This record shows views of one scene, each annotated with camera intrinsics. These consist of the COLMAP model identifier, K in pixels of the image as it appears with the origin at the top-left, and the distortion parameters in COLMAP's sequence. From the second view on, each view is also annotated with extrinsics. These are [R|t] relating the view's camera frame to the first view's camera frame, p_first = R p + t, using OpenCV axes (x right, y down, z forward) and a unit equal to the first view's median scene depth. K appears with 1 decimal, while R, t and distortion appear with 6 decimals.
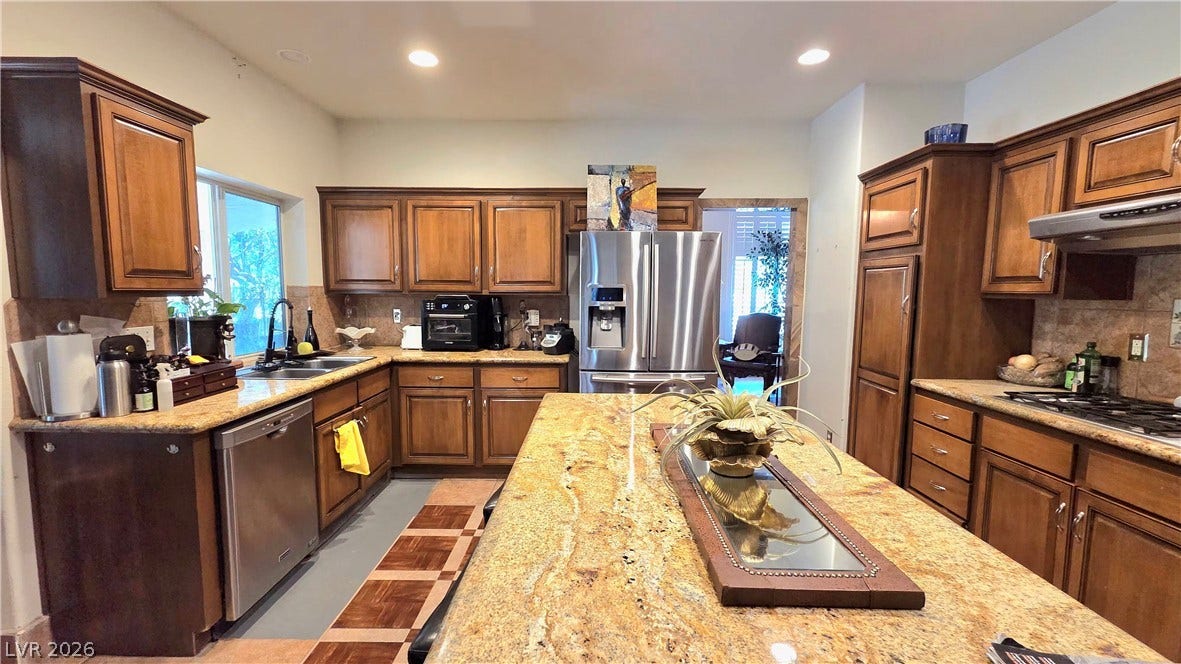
lens RADIAL K [[482.0, 0, 582.9], [0, 482.0, 334.4], [0, 0, 1]] dist [-0.002408, 0.000308]
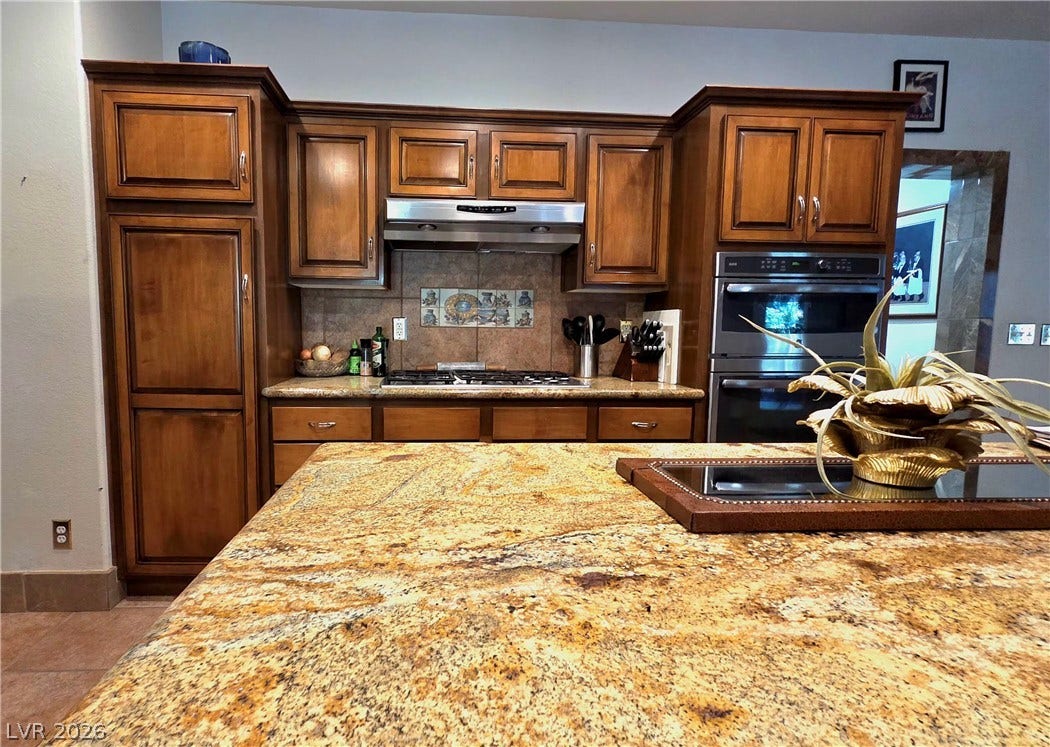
lens RADIAL K [[544.2, 0, 466.6], [0, 544.2, 376.8], [0, 0, 1]] dist [-0.000308, -0.000677]
pose [[-0.073251, -0.103968, 0.991880, -0.150983], [0.079140, 0.990809, 0.109700, 0.006758], [-0.994169, 0.086533, -0.064350, 0.668123]]
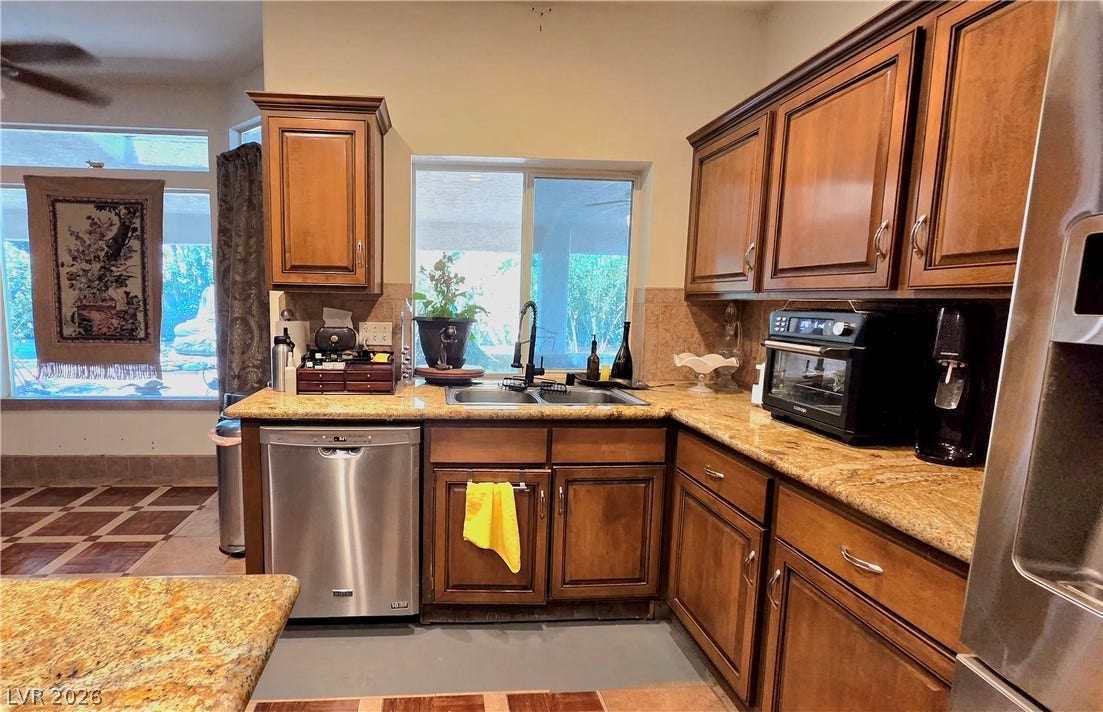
lens RADIAL K [[519.8, 0, 470.4], [0, 519.8, 359.7], [0, 0, 1]] dist [0.021048, 0.000258]
pose [[0.083597, 0.107852, -0.990646, 0.204299], [-0.108972, 0.989153, 0.098494, -0.052096], [0.990523, 0.099719, 0.094443, 0.815554]]
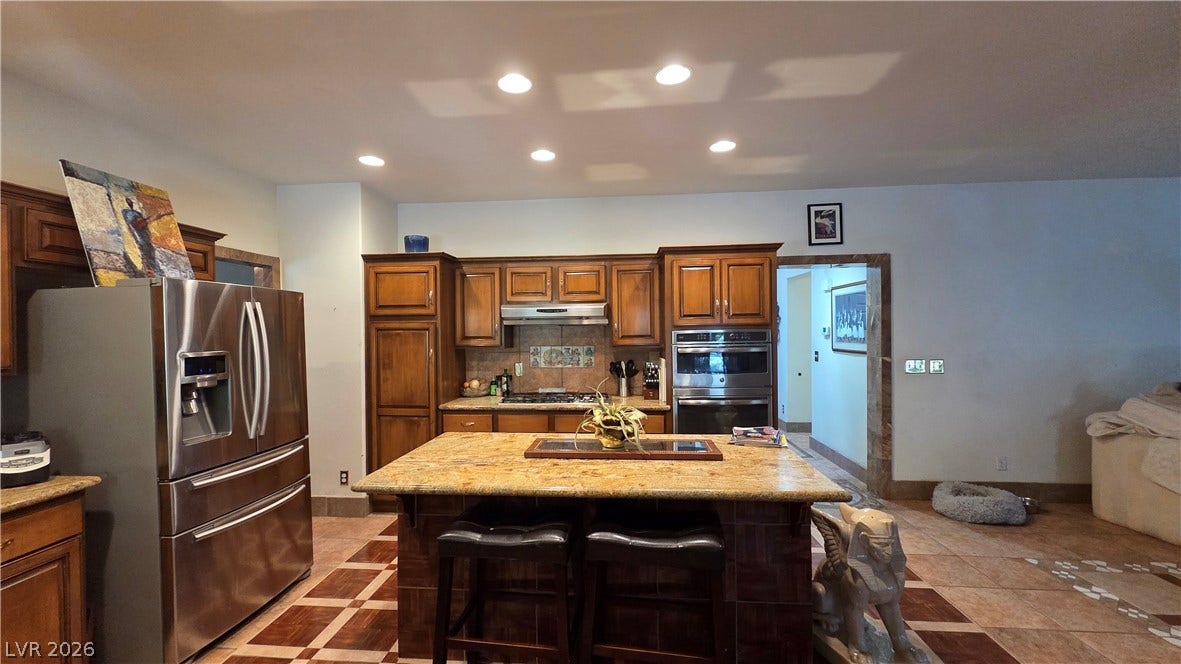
lens RADIAL K [[482.0, 0, 583.4], [0, 482.0, 336.4], [0, 0, 1]] dist [-0.002408, 0.000308]
pose [[0.075089, -0.017875, 0.997017, -0.676834], [0.102437, 0.994688, 0.010118, -0.078910], [-0.991901, 0.101372, 0.076521, 0.385341]]
